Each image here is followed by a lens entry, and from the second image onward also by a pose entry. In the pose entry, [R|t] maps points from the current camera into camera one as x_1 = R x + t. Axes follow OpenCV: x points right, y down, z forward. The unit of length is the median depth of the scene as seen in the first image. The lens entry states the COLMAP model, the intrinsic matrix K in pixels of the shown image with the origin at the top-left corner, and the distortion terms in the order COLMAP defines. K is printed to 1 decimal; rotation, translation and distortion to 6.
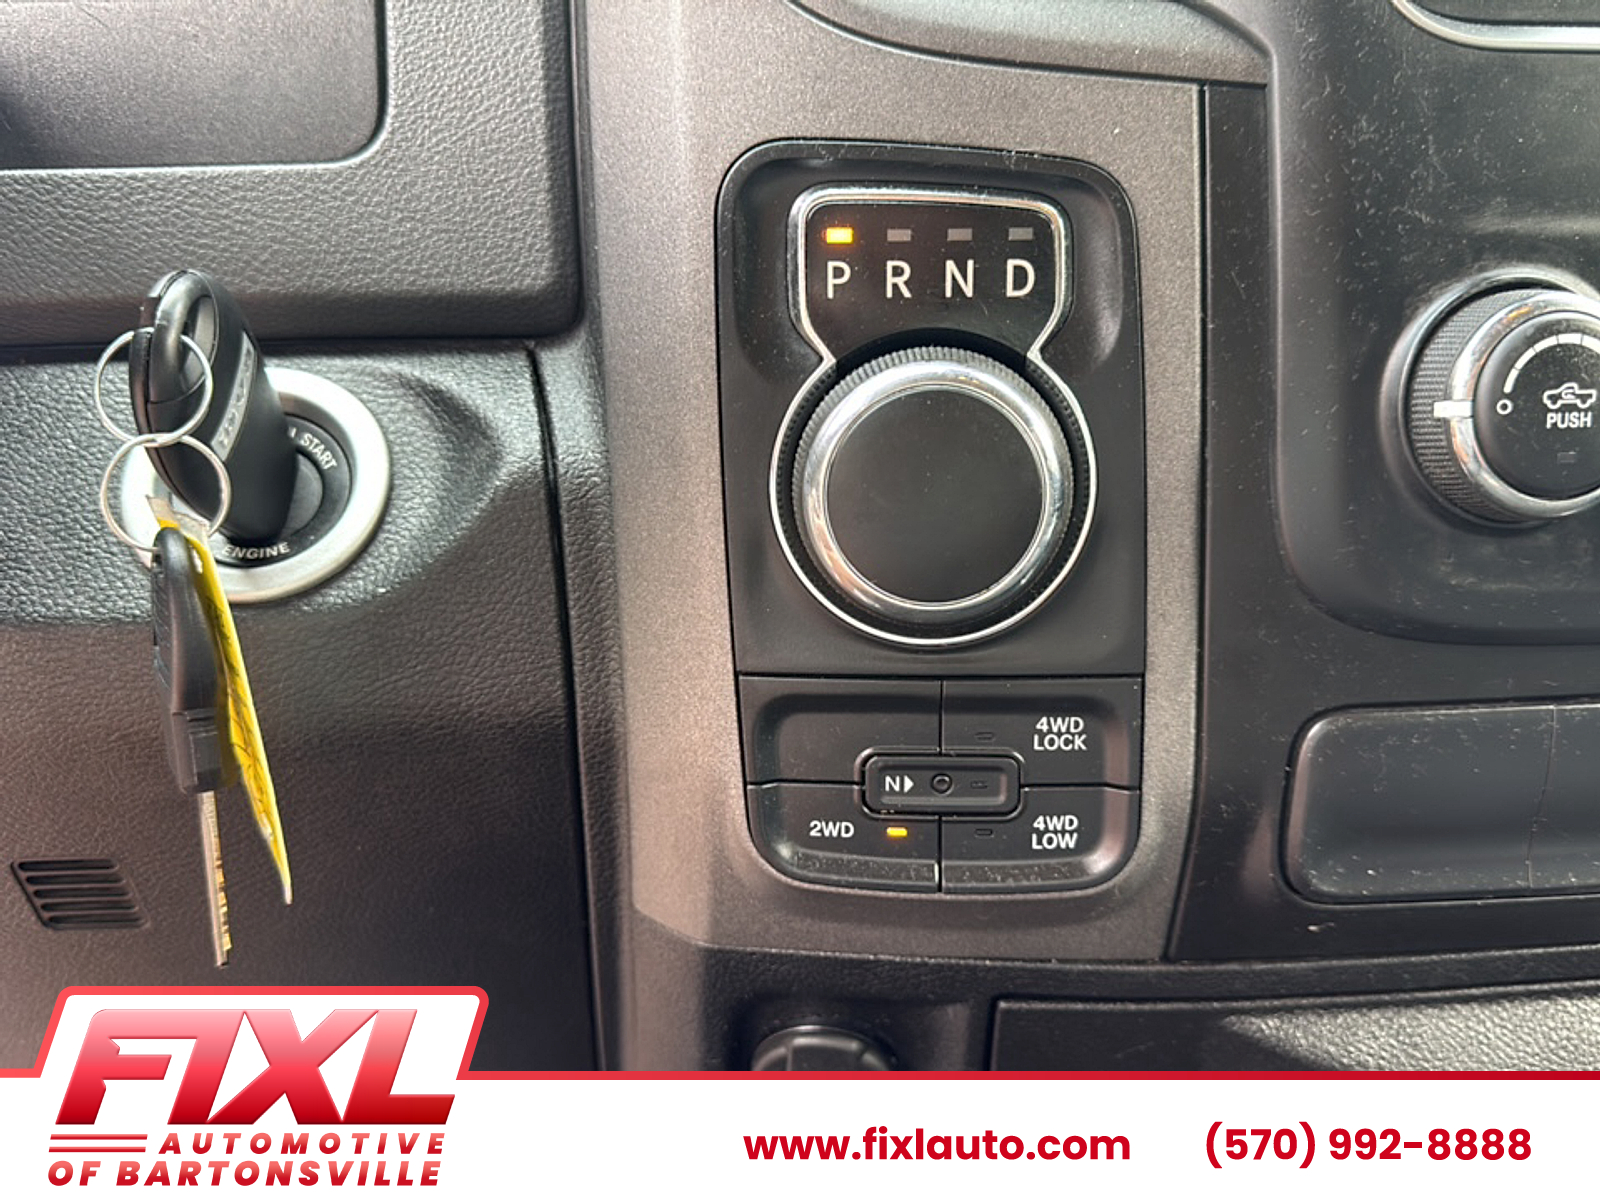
lens RADIAL K [[1354.7, 0, 816.8], [0, 1354.7, 615.4], [0, 0, 1]] dist [0.066401, -0.186845]
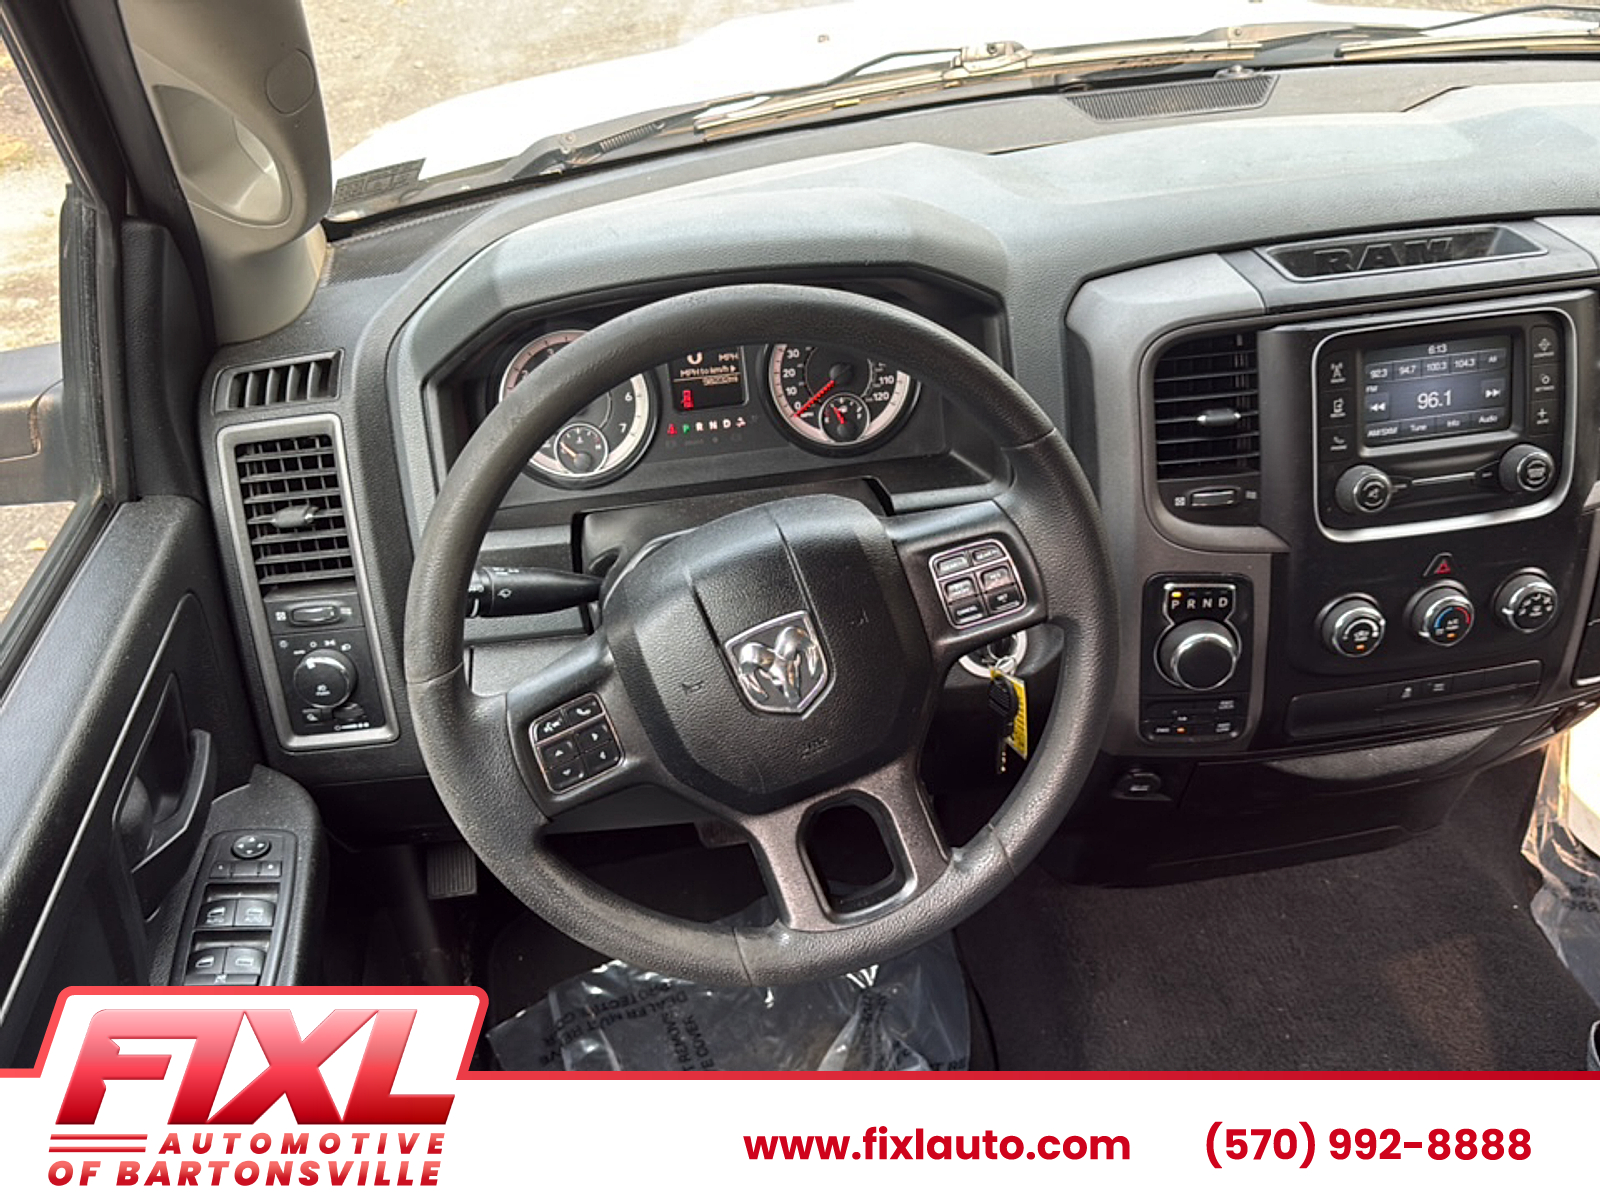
lens RADIAL K [[1354.7, 0, 796.0], [0, 1354.7, 599.0], [0, 0, 1]] dist [0.066401, -0.186845]
pose [[0.996660, -0.076864, 0.027569, -1.097088], [0.066056, 0.957373, 0.281201, -1.339061], [-0.048008, -0.278440, 0.959253, -2.491718]]
